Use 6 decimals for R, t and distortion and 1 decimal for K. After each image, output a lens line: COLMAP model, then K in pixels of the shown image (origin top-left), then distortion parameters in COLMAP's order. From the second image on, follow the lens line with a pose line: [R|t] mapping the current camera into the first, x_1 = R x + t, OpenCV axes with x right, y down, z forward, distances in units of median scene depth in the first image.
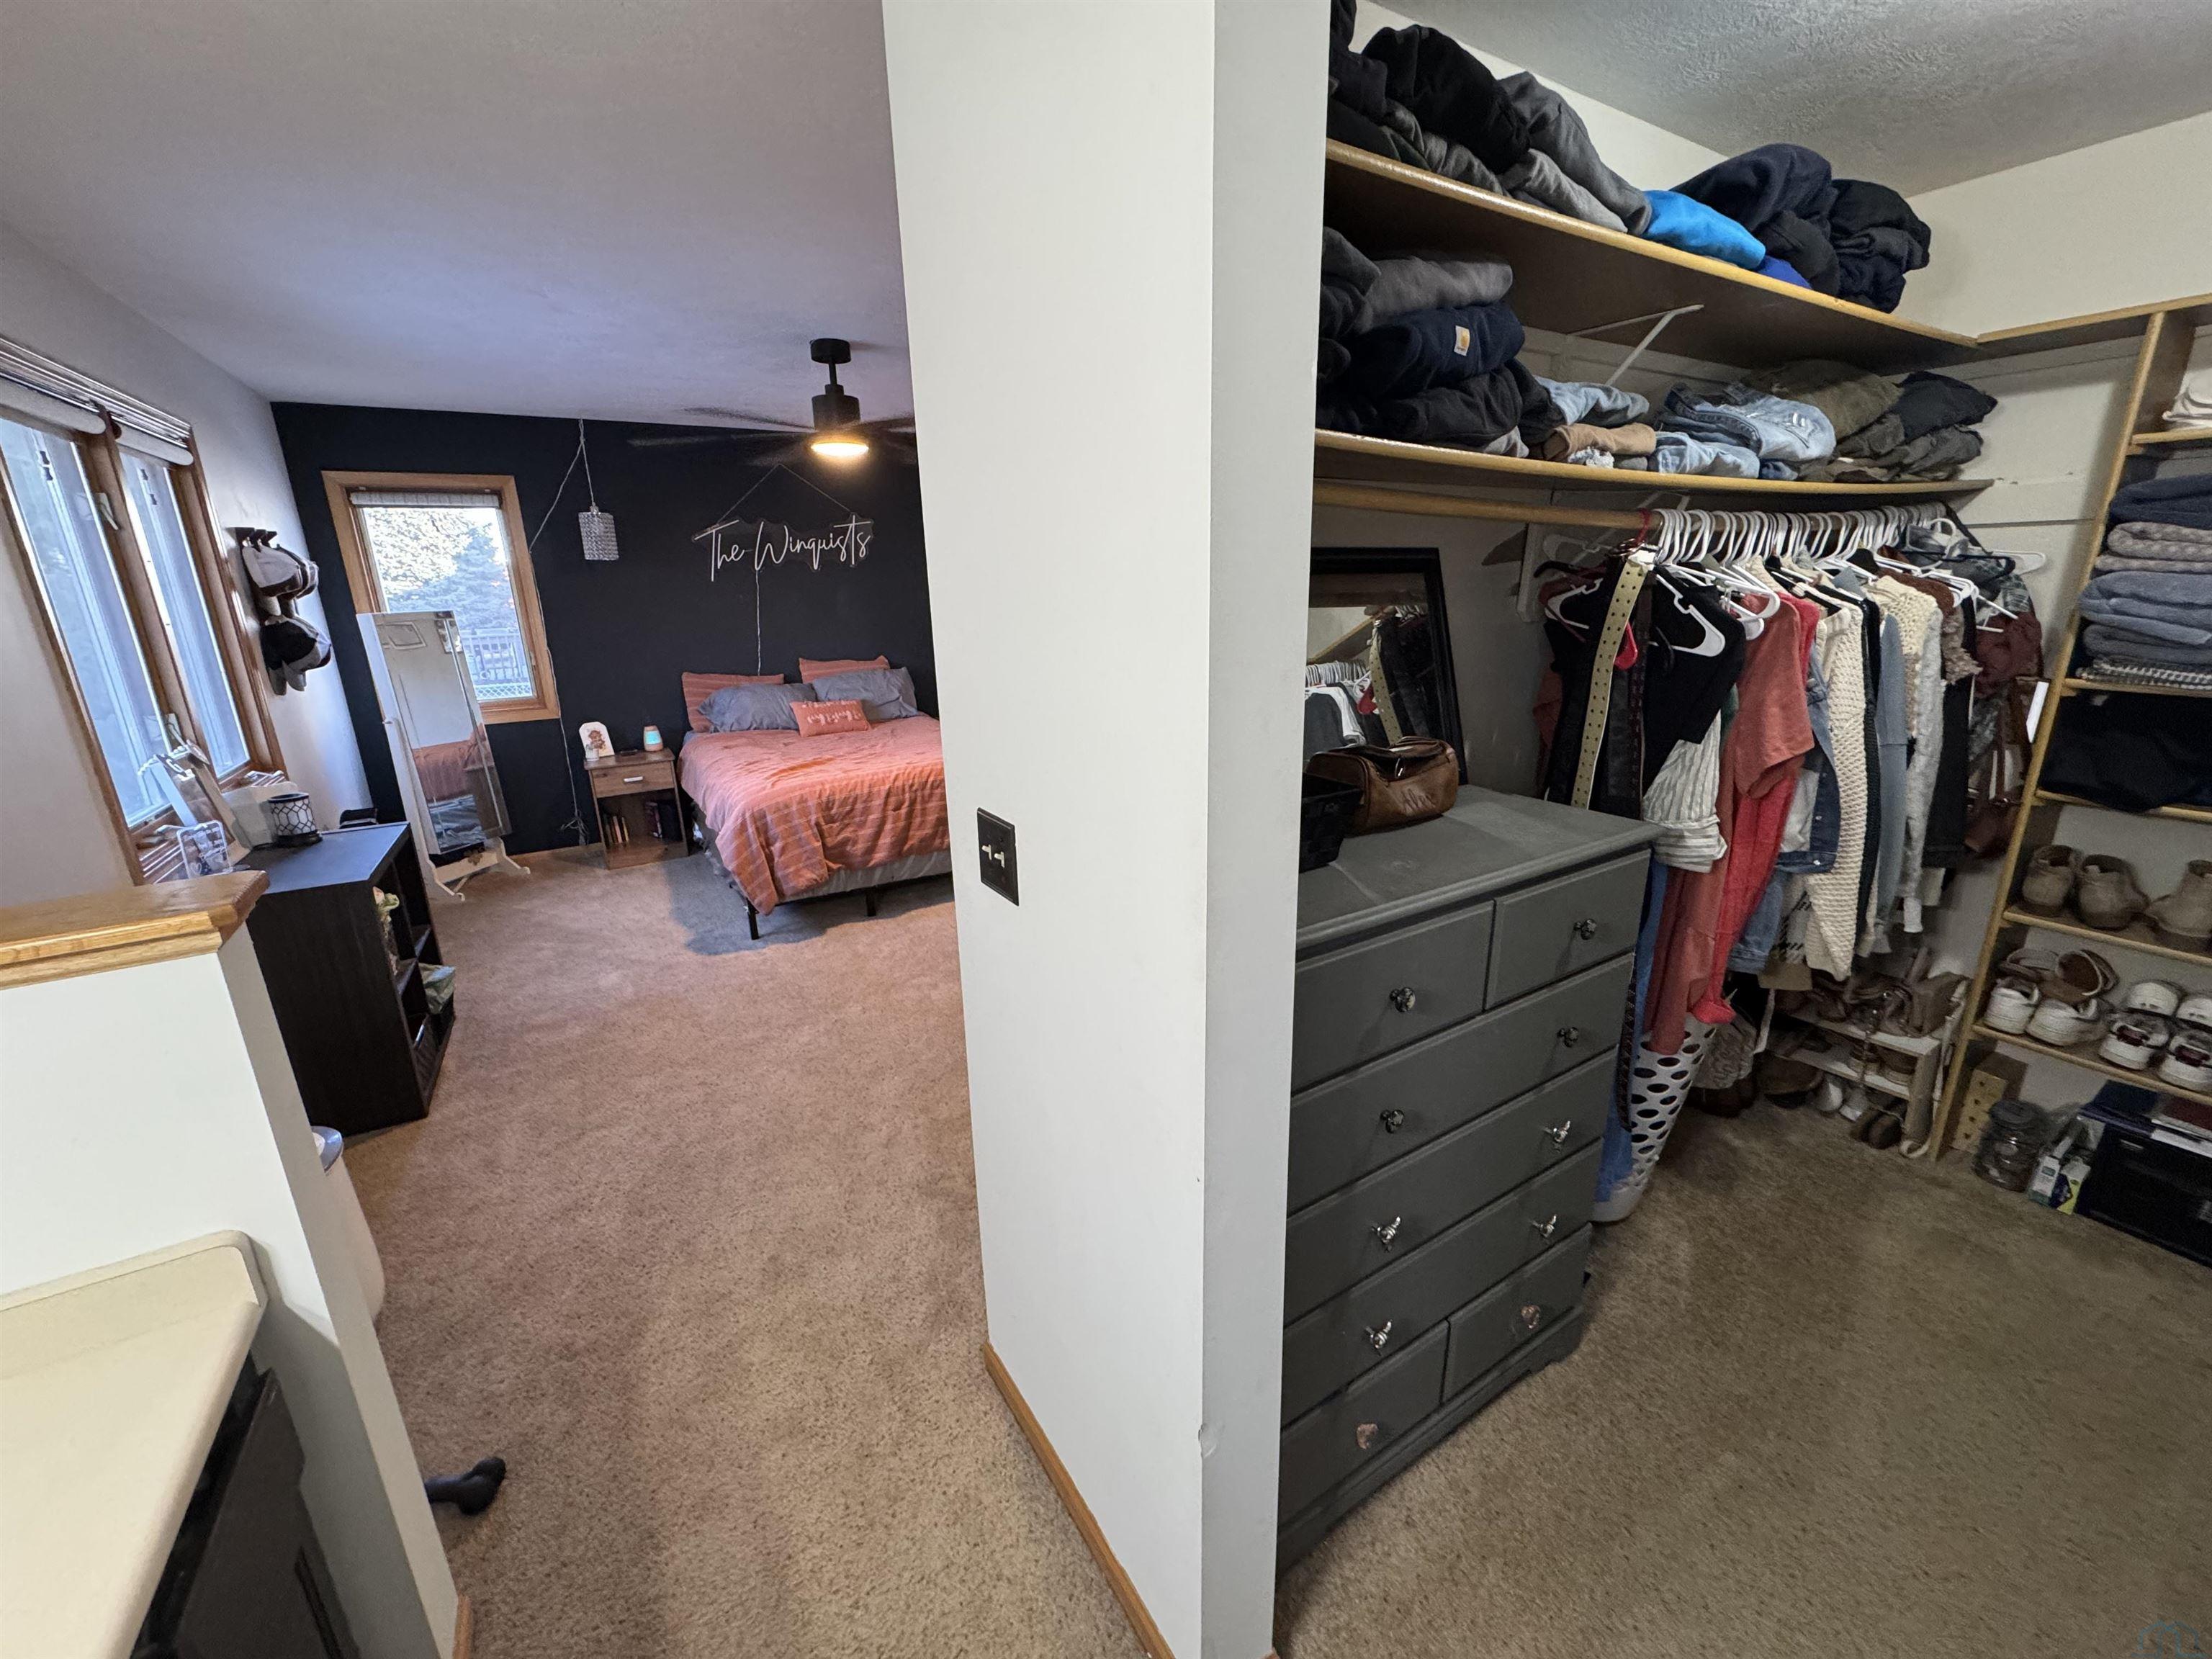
lens RADIAL K [[878.6, 0, 1106.0], [0, 878.6, 822.2], [0, 0, 1]] dist [-0.001809, 0.000575]
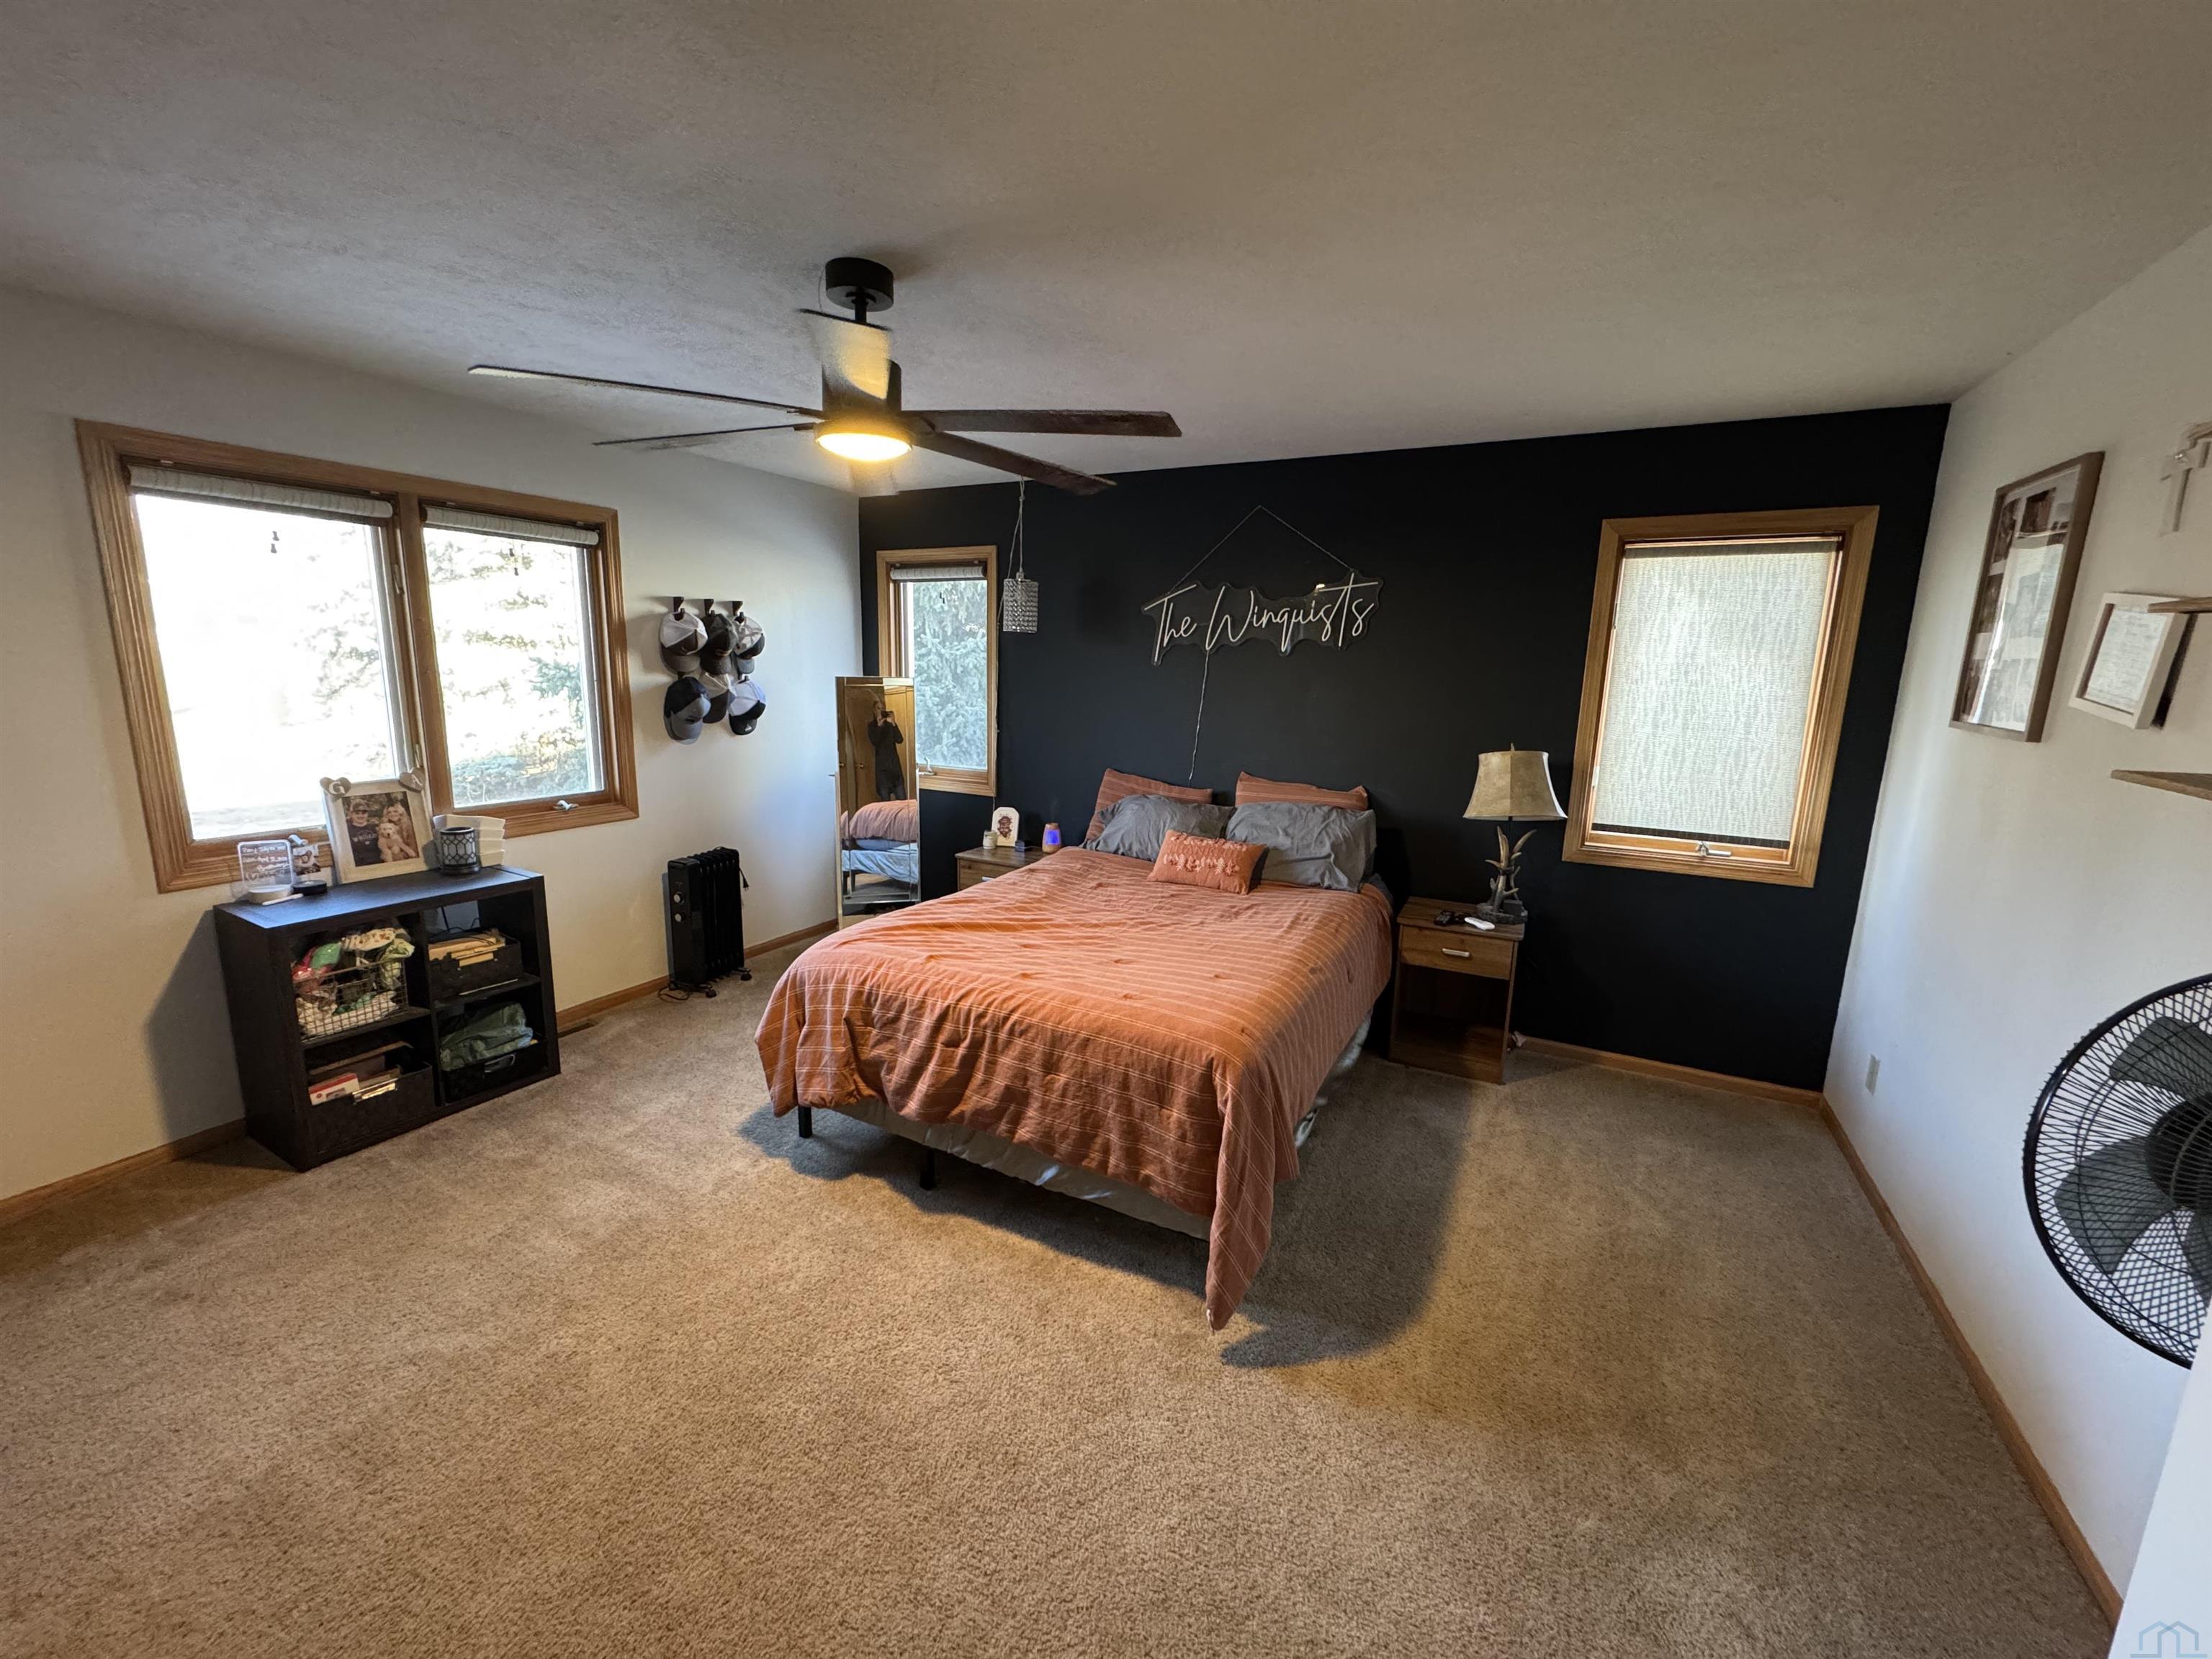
lens RADIAL K [[878.6, 0, 1096.6], [0, 878.6, 818.3], [0, 0, 1]] dist [-0.001809, 0.000575]
pose [[0.508696, 0.189900, -0.839742, 0.279888], [-0.267052, 0.962066, 0.055788, -0.220626], [0.818481, 0.195875, 0.540112, 0.729101]]
